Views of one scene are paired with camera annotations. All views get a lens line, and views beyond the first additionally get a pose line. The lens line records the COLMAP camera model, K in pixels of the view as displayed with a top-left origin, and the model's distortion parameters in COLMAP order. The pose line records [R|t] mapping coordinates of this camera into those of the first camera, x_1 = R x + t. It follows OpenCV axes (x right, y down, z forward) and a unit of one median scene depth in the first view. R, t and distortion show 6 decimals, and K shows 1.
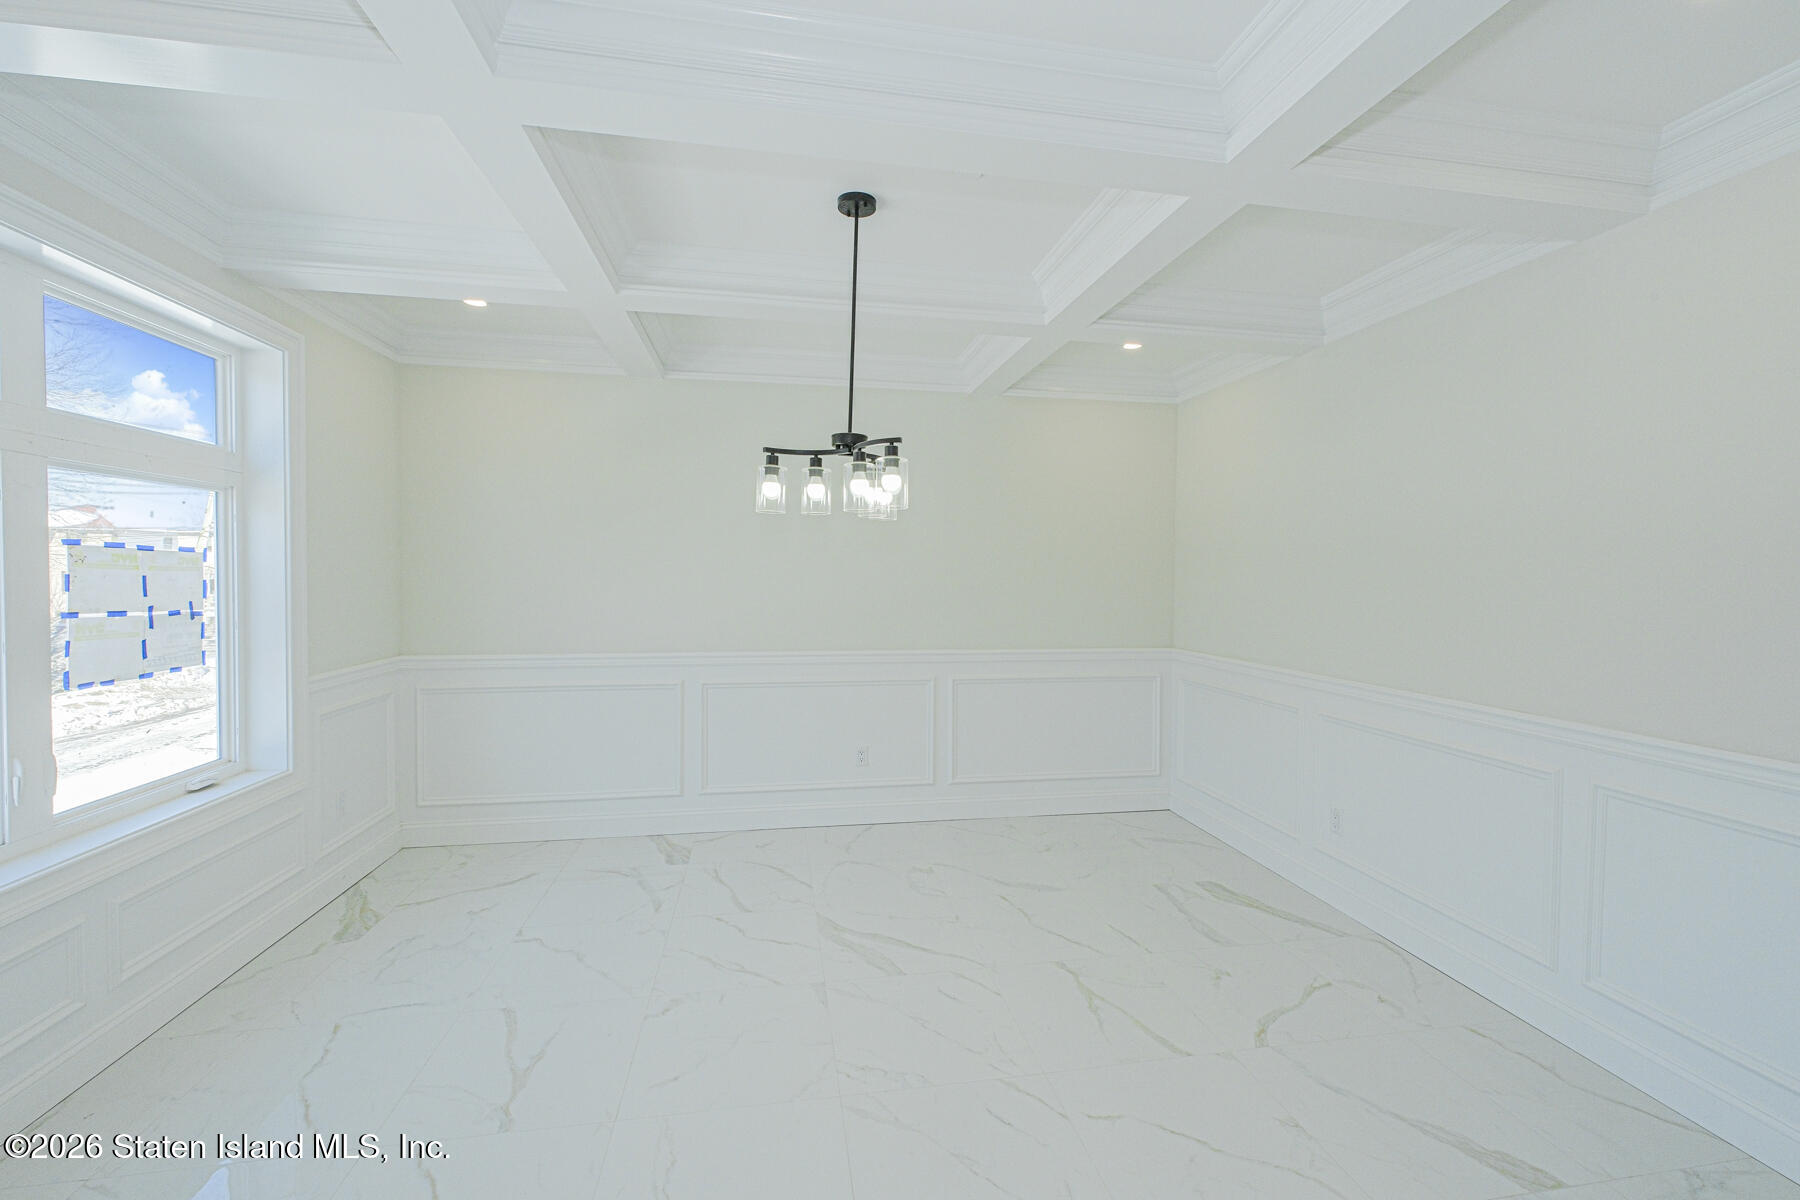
lens RADIAL K [[751.8, 0, 900.5], [0, 751.8, 594.5], [0, 0, 1]] dist [-0.001696, 0.000341]
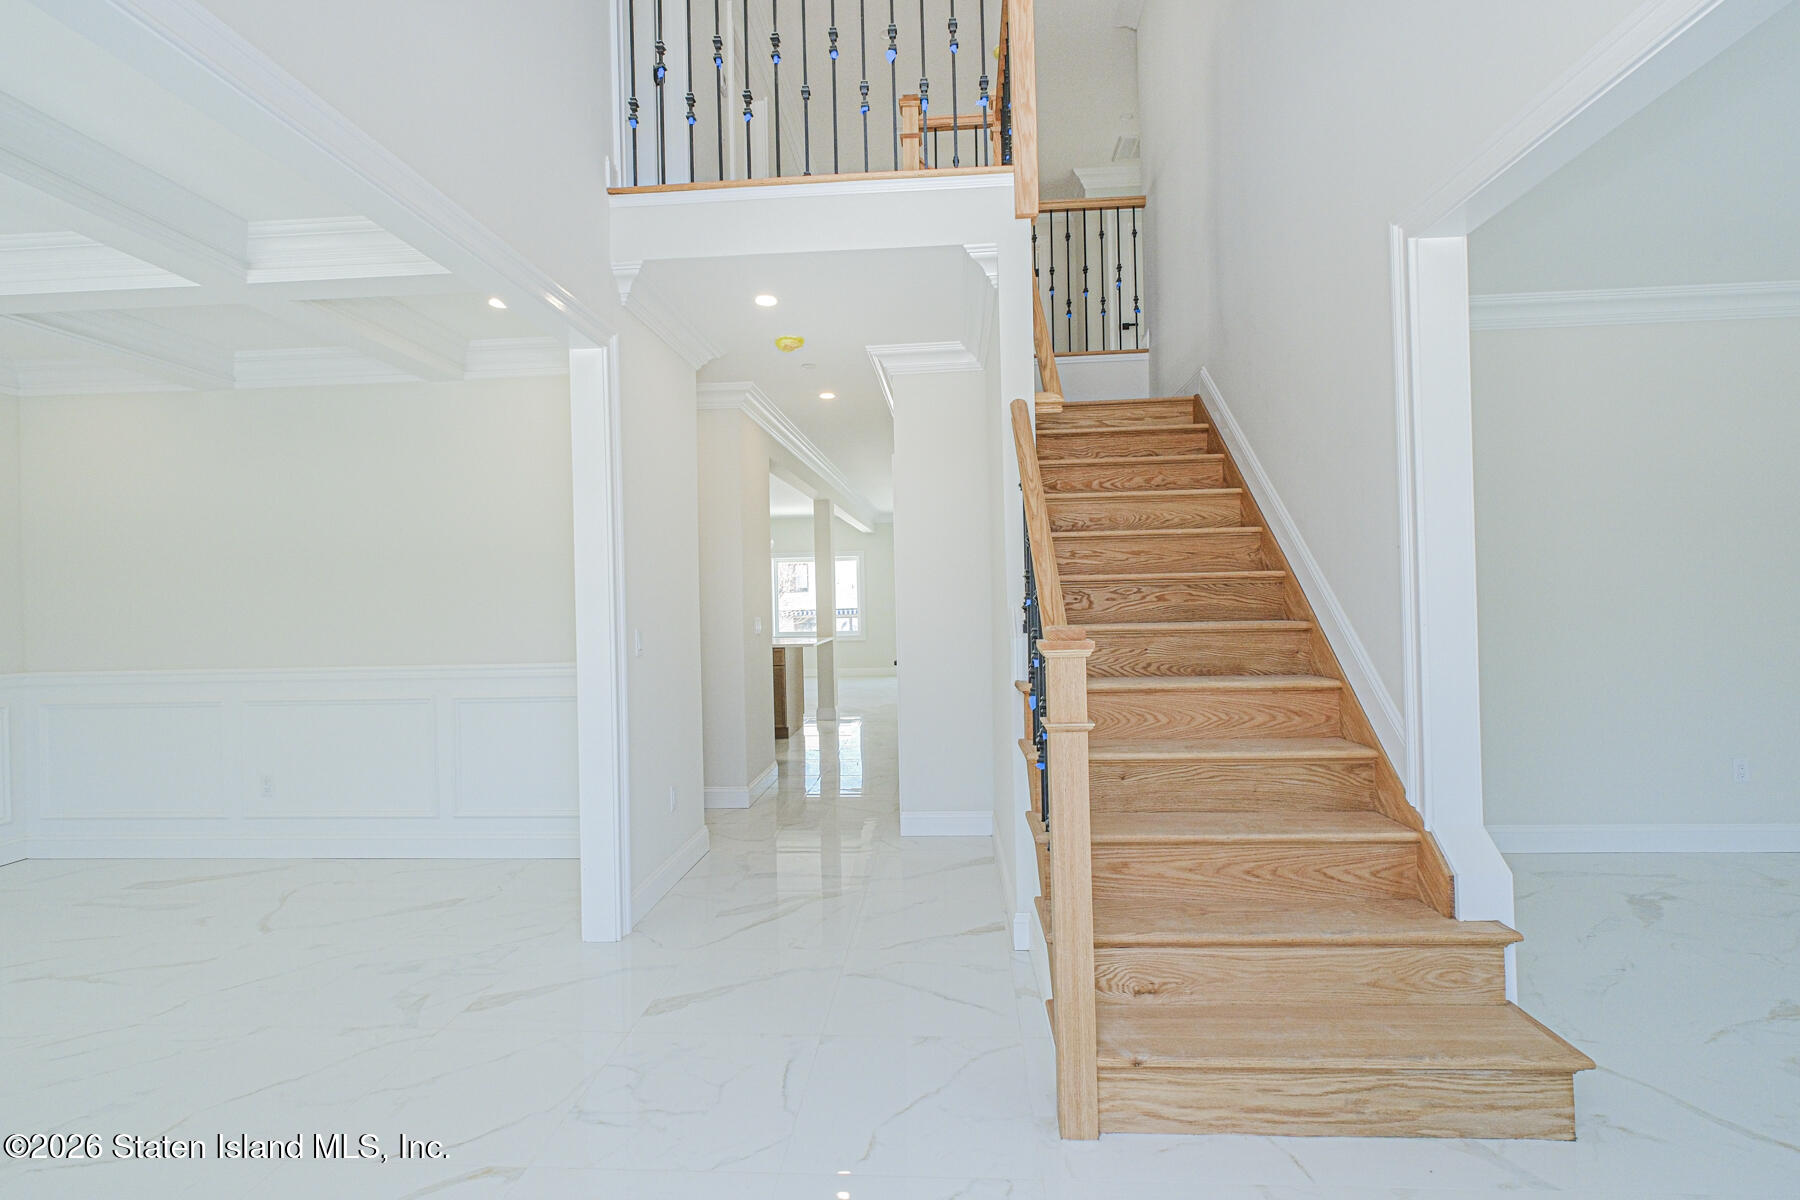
lens RADIAL K [[822.6, 0, 900.0], [0, 822.6, 600.0], [0, 0, 1]] dist [-0.000988, -0.000084]
pose [[0.236164, -0.016848, 0.971567, -0.578102], [0.050367, 0.998718, 0.005076, 0.060028], [-0.970407, 0.047736, 0.236710, -0.397113]]
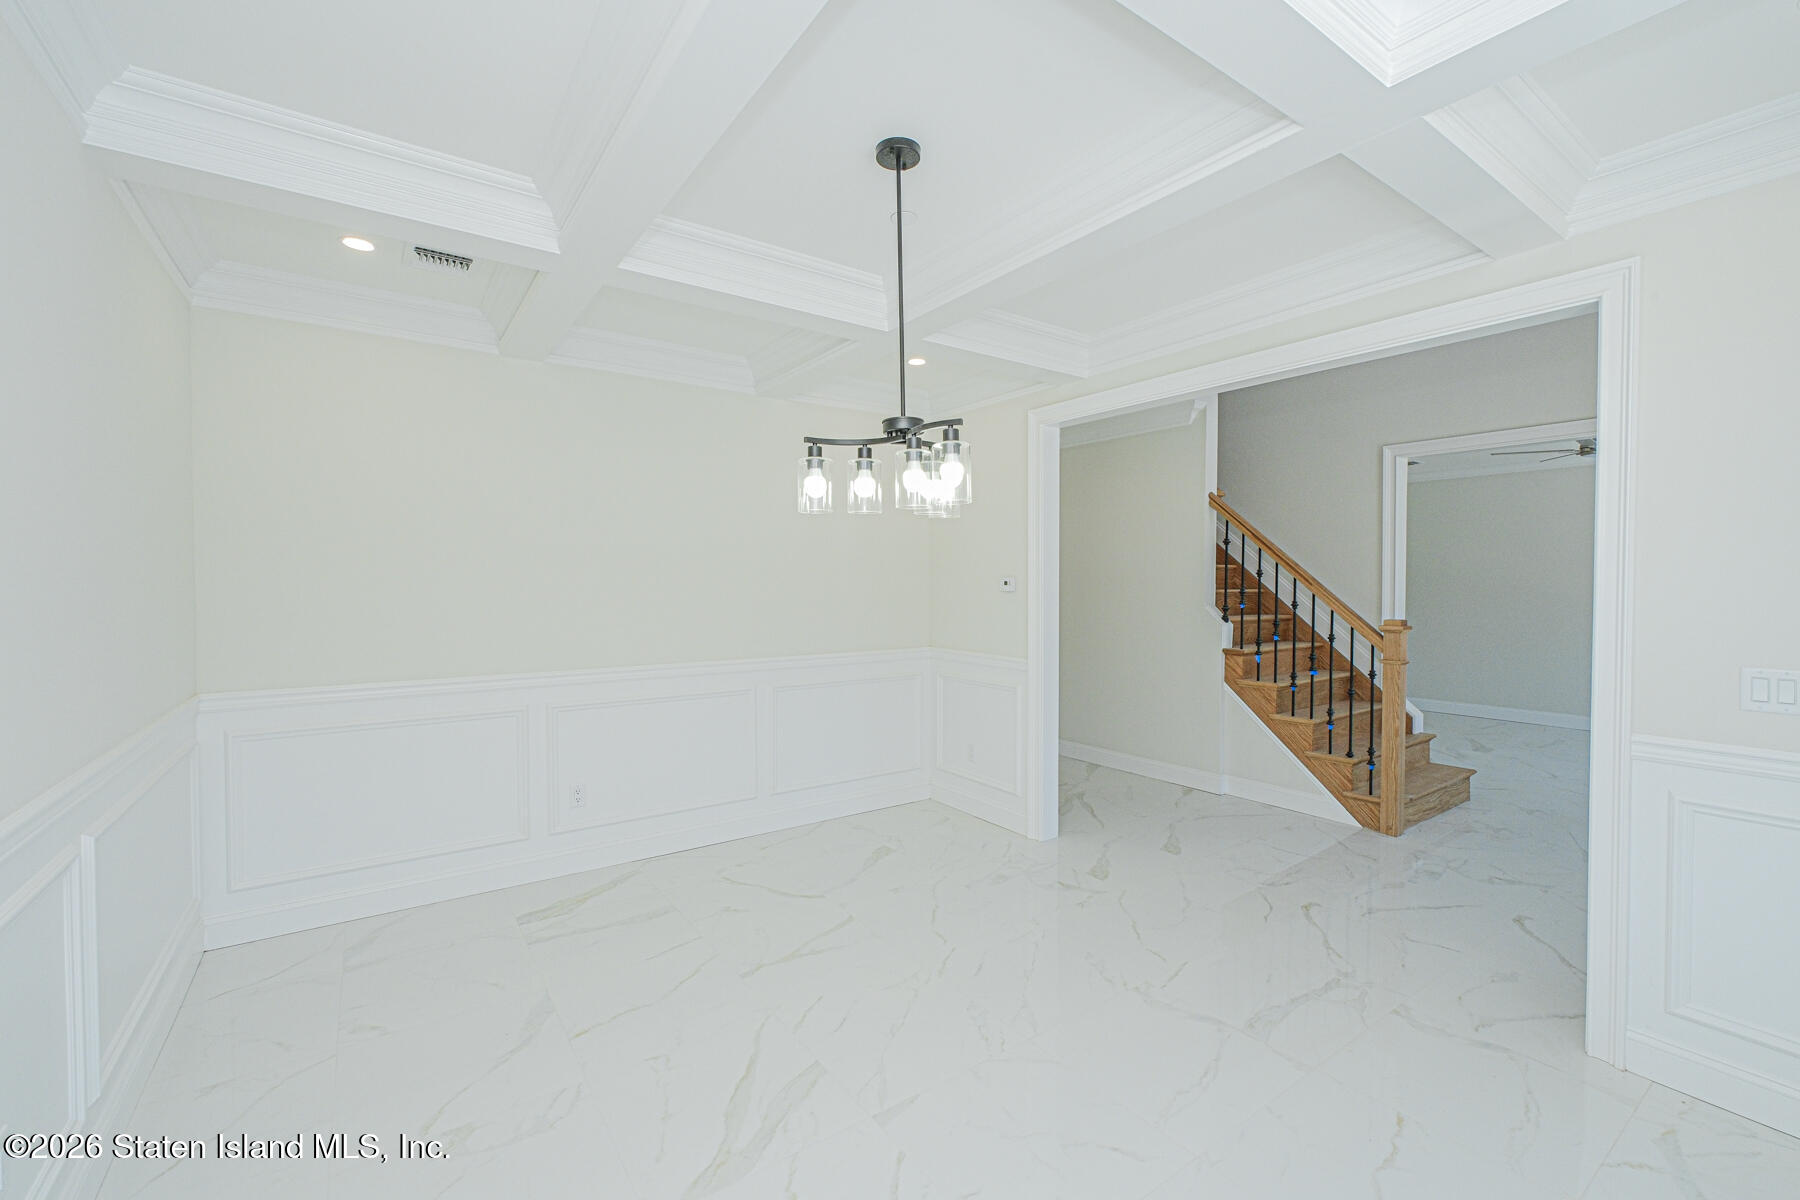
lens RADIAL K [[751.8, 0, 900.5], [0, 751.8, 594.5], [0, 0, 1]] dist [-0.001696, 0.000341]
pose [[-0.430391, -0.030705, 0.902120, -0.817510], [0.017019, 0.998968, 0.042121, -0.053715], [-0.902482, 0.033481, -0.429424, 1.321394]]
